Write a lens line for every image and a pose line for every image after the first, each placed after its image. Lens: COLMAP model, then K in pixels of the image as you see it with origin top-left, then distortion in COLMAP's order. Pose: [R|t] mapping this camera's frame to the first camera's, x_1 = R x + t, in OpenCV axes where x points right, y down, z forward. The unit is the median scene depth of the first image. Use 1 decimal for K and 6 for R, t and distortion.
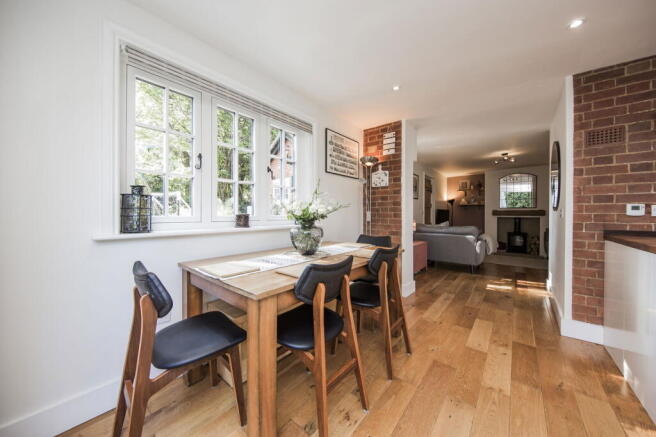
lens RADIAL K [[227.9, 0, 328.1], [0, 227.9, 216.8], [0, 0, 1]] dist [0.001915, -0.001361]
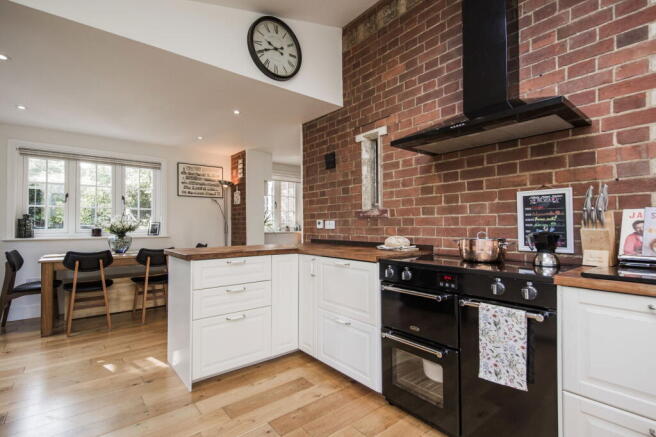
lens RADIAL K [[313.6, 0, 325.0], [0, 313.6, 223.2], [0, 0, 1]] dist [-0.001468, -0.000362]
pose [[0.975243, -0.005500, -0.221066, 1.215763], [0.001487, 0.999831, -0.018316, -0.002808], [0.221129, 0.017534, 0.975087, -0.577539]]
